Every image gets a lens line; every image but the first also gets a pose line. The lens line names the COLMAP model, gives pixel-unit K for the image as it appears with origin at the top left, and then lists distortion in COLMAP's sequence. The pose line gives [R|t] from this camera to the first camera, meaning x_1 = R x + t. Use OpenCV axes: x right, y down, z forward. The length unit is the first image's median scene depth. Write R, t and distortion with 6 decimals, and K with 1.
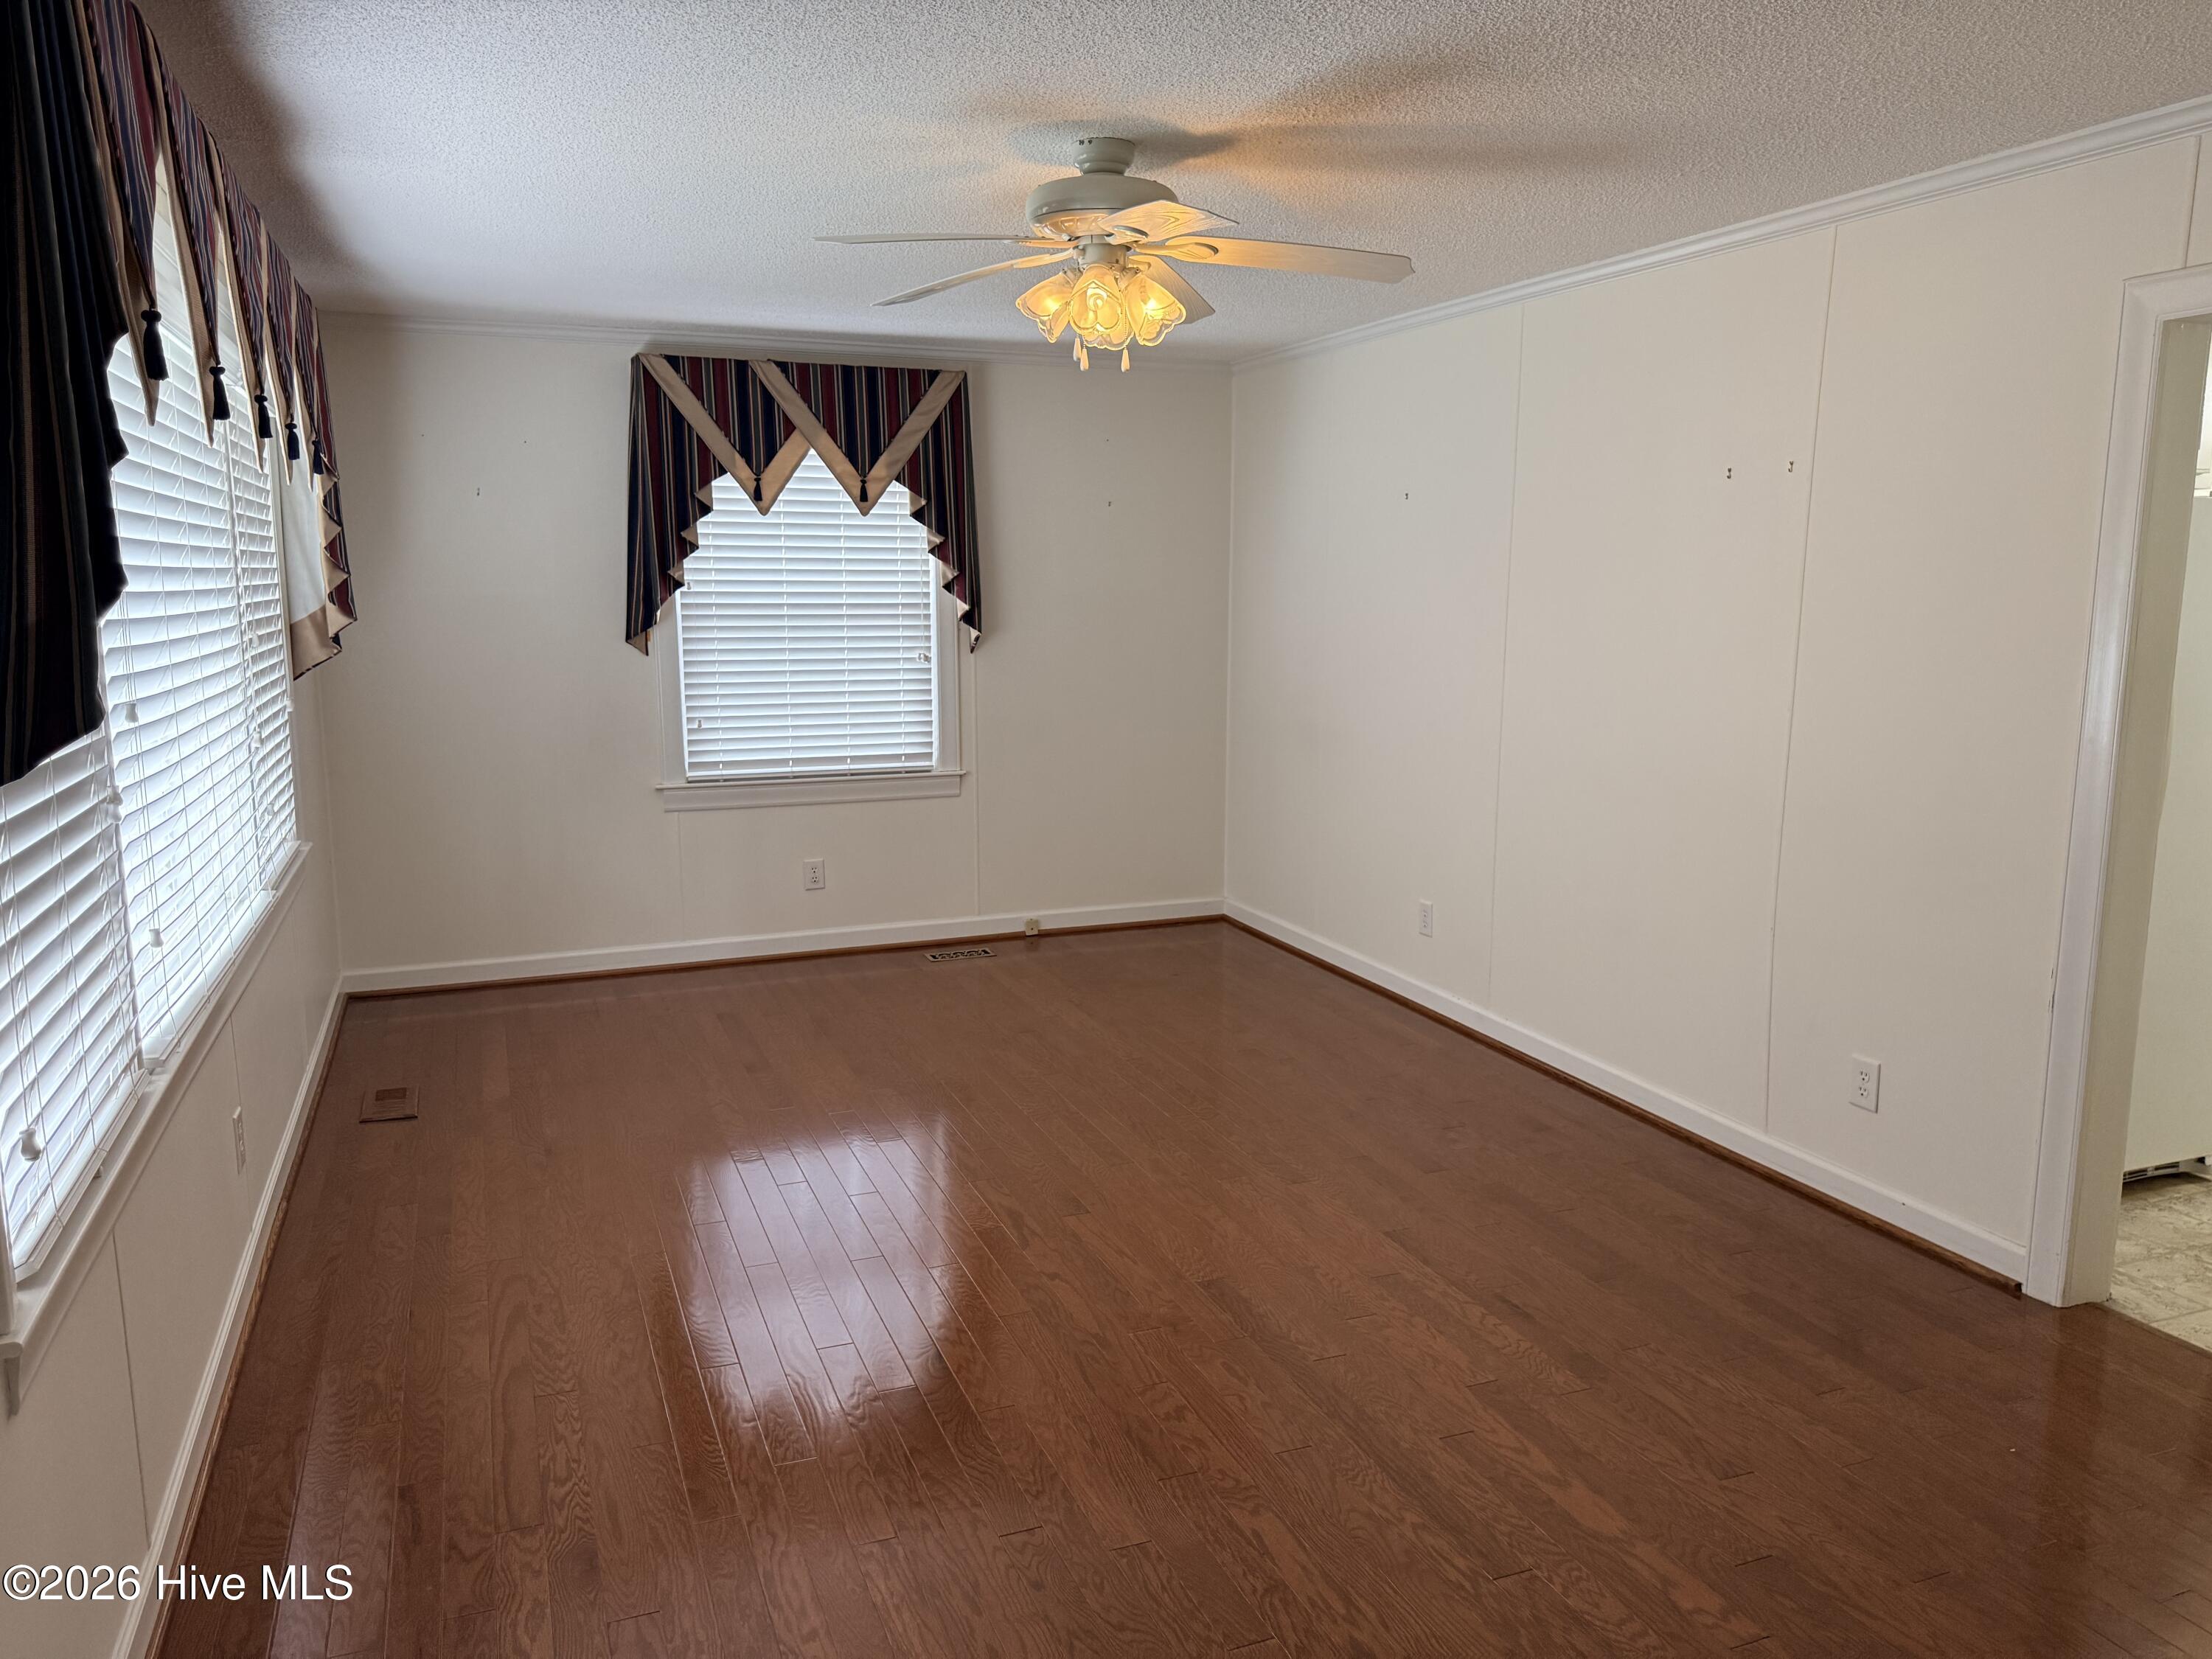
lens RADIAL K [[1558.6, 0, 1106.7], [0, 1558.6, 812.8], [0, 0, 1]] dist [0.125163, -0.000612]
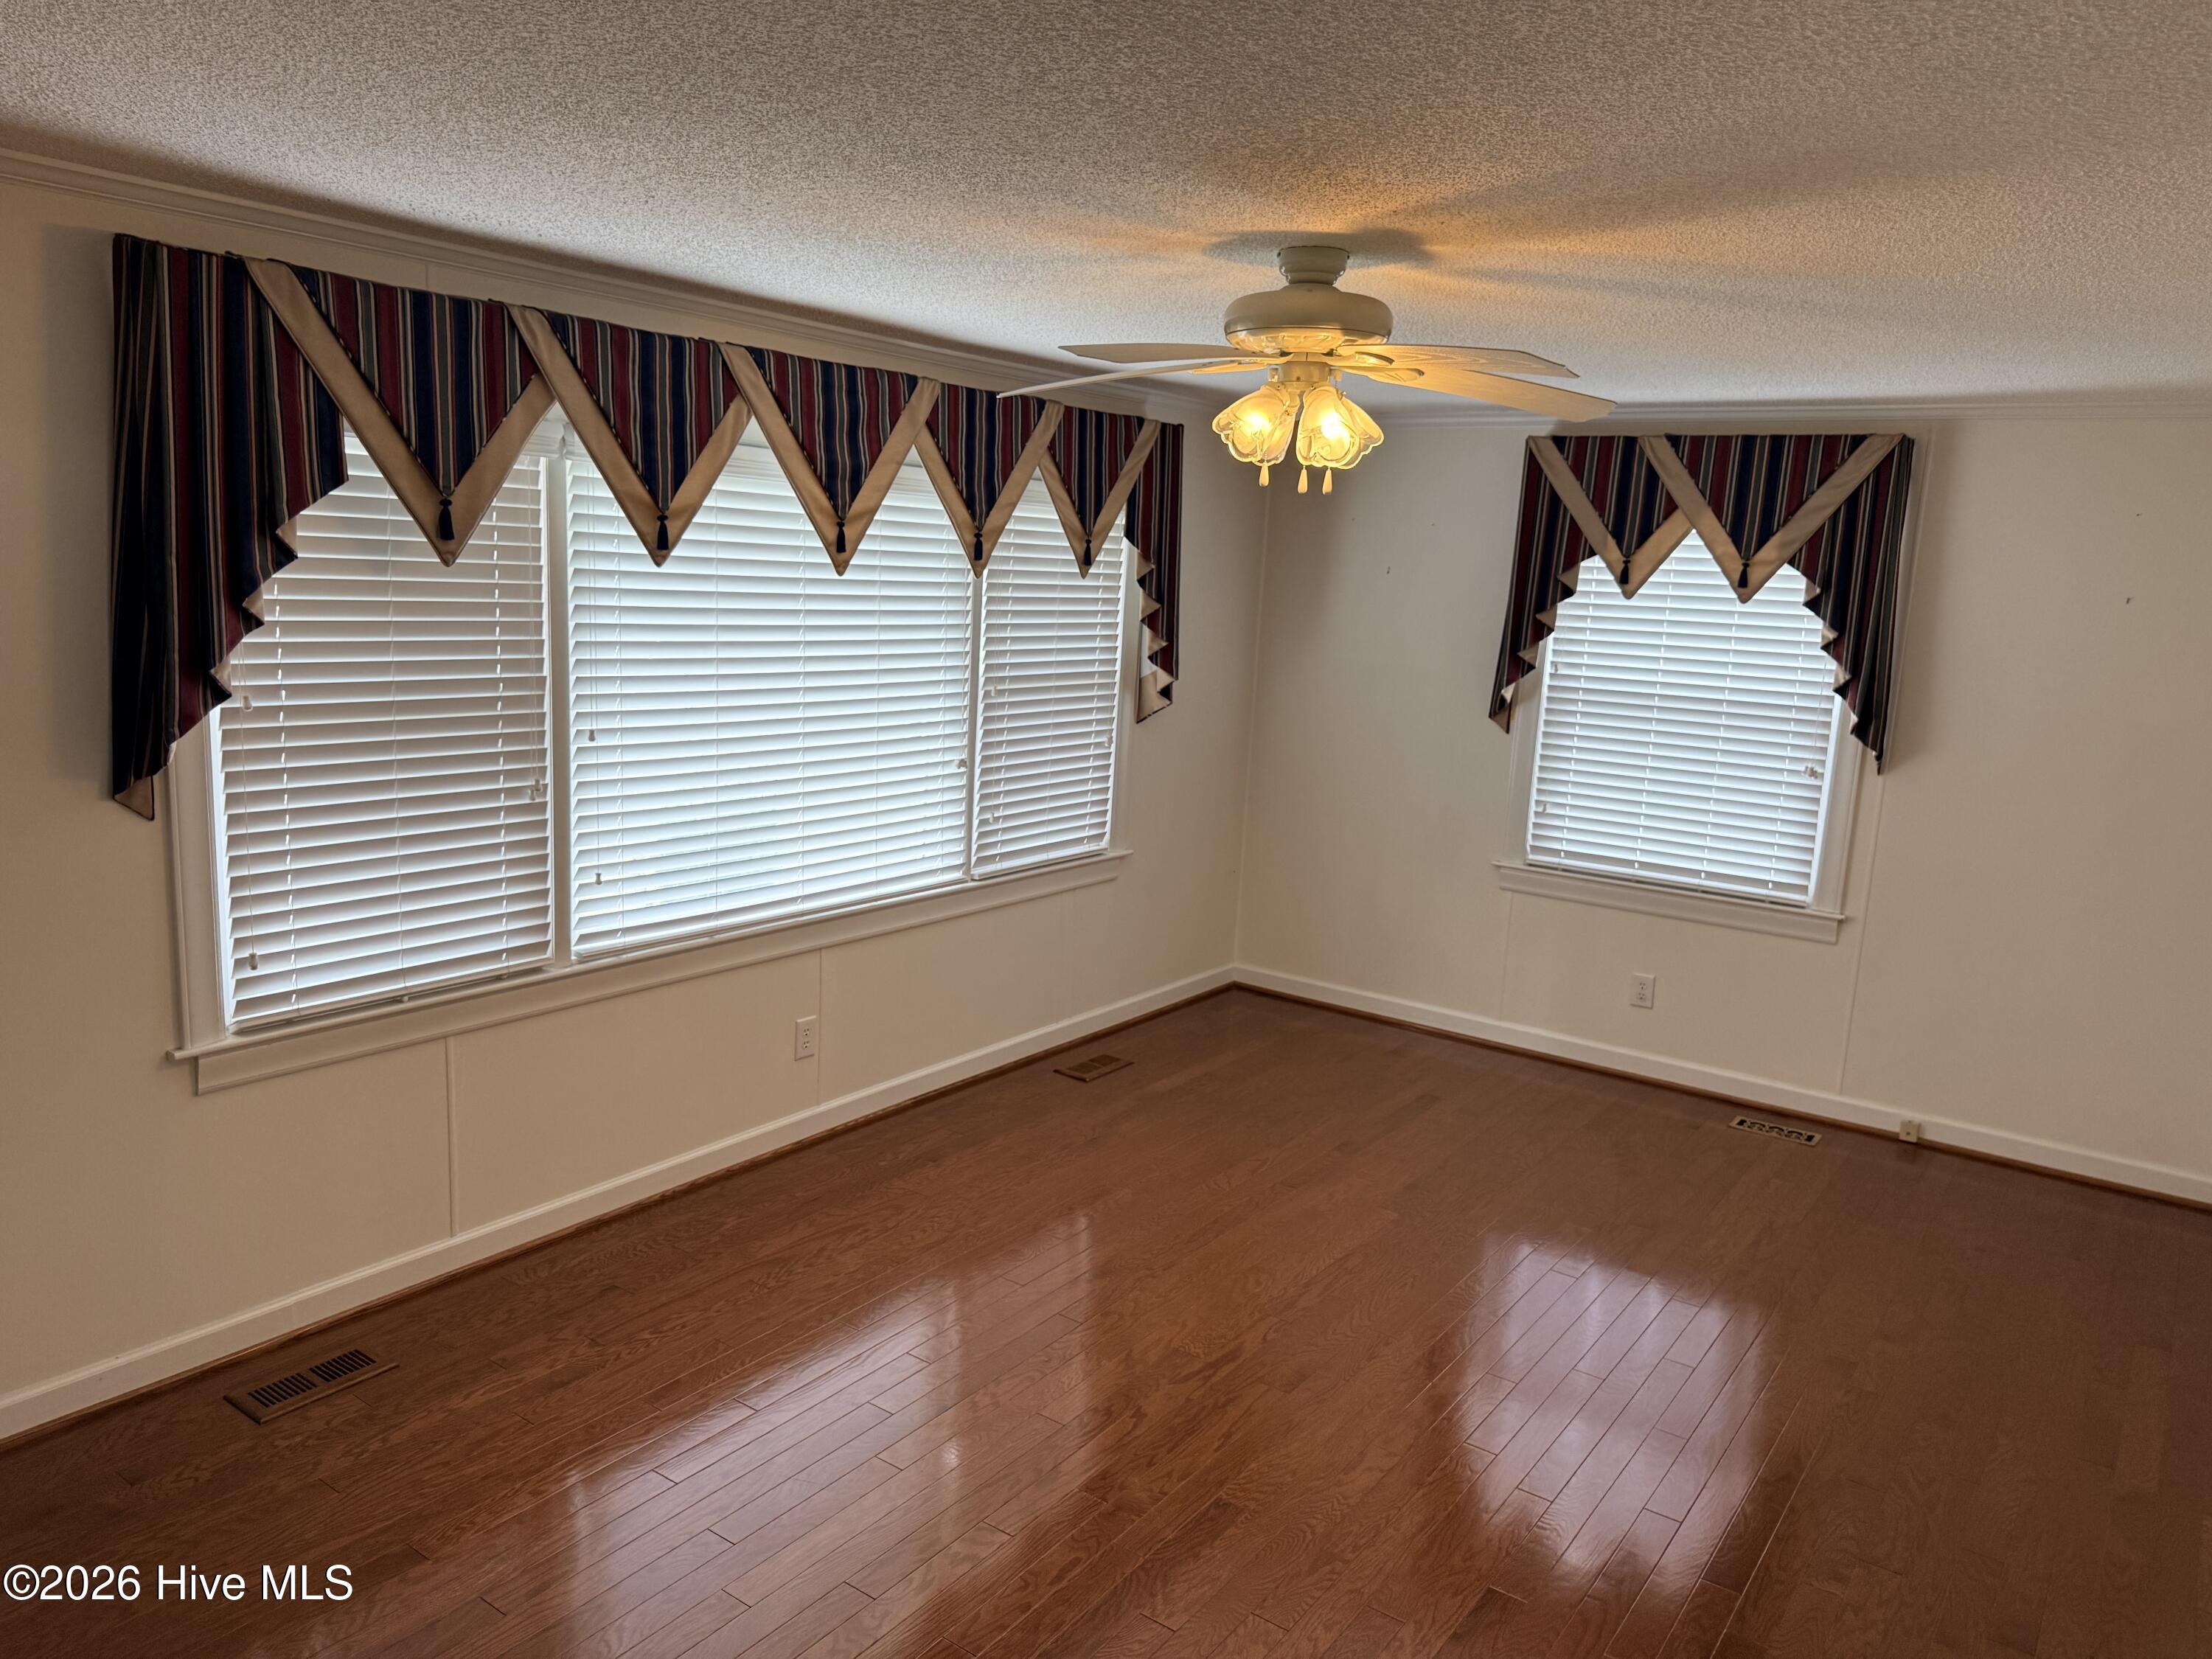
lens RADIAL K [[1573.6, 0, 1091.7], [0, 1573.6, 825.0], [0, 0, 1]] dist [-0.001701, -0.002130]
pose [[0.534230, 0.168316, -0.828413, 0.397745], [-0.175551, 0.980703, 0.086048, -0.080721], [0.826910, 0.099460, 0.553469, 0.232563]]
